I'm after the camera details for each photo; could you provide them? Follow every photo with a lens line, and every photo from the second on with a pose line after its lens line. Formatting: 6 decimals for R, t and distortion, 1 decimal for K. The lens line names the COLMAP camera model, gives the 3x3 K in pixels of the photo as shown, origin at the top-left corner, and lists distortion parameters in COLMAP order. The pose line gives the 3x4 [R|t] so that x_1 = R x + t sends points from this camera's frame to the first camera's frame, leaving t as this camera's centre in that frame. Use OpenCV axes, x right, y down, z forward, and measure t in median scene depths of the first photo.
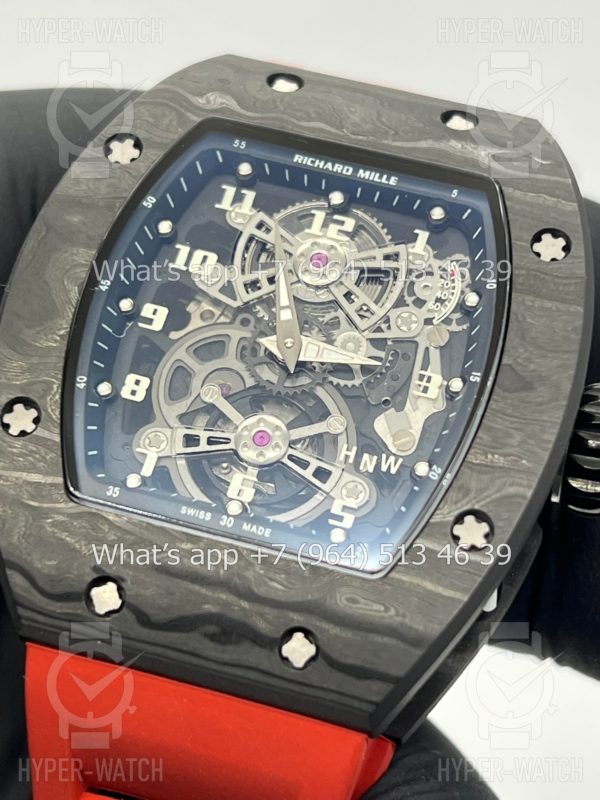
lens RADIAL K [[1918.8, 0, 296.5], [0, 1918.8, 408.0], [0, 0, 1]] dist [0.181879, 0.000000]
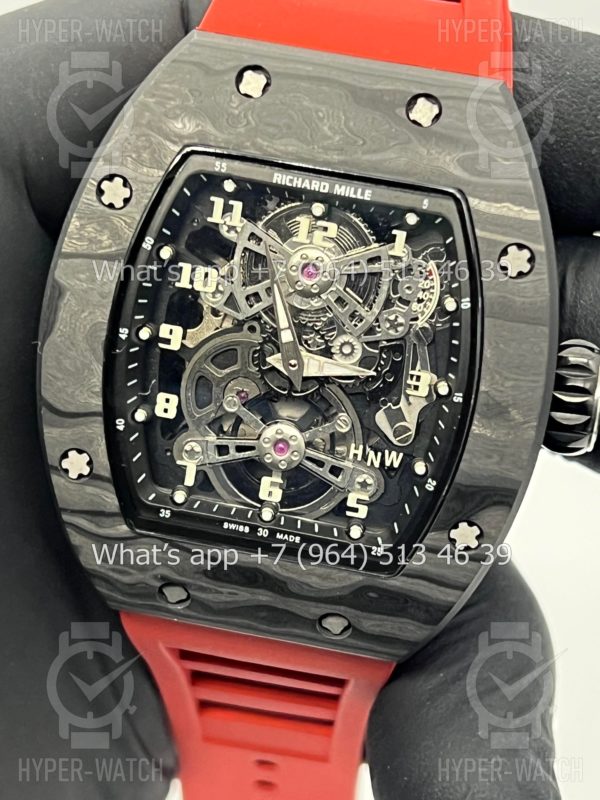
lens RADIAL K [[1918.8, 0, 300.9], [0, 1918.8, 403.3], [0, 0, 1]] dist [0.181879, 0.000000]
pose [[0.990406, -0.113281, -0.079141, 0.086552], [0.138167, 0.821666, 0.552969, -0.631249], [0.002387, -0.558598, 0.829435, 0.043662]]
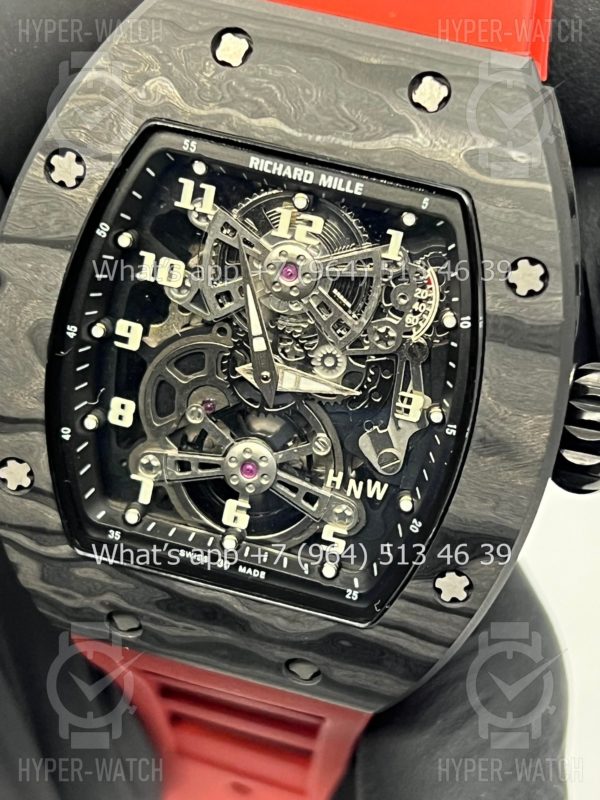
lens RADIAL K [[1918.8, 0, 303.8], [0, 1918.8, 396.4], [0, 0, 1]] dist [0.181879, 0.000000]
pose [[0.988476, -0.050802, -0.142600, 0.152670], [0.128032, 0.783167, 0.608487, -0.610668], [0.080767, -0.619732, 0.780646, 0.224162]]
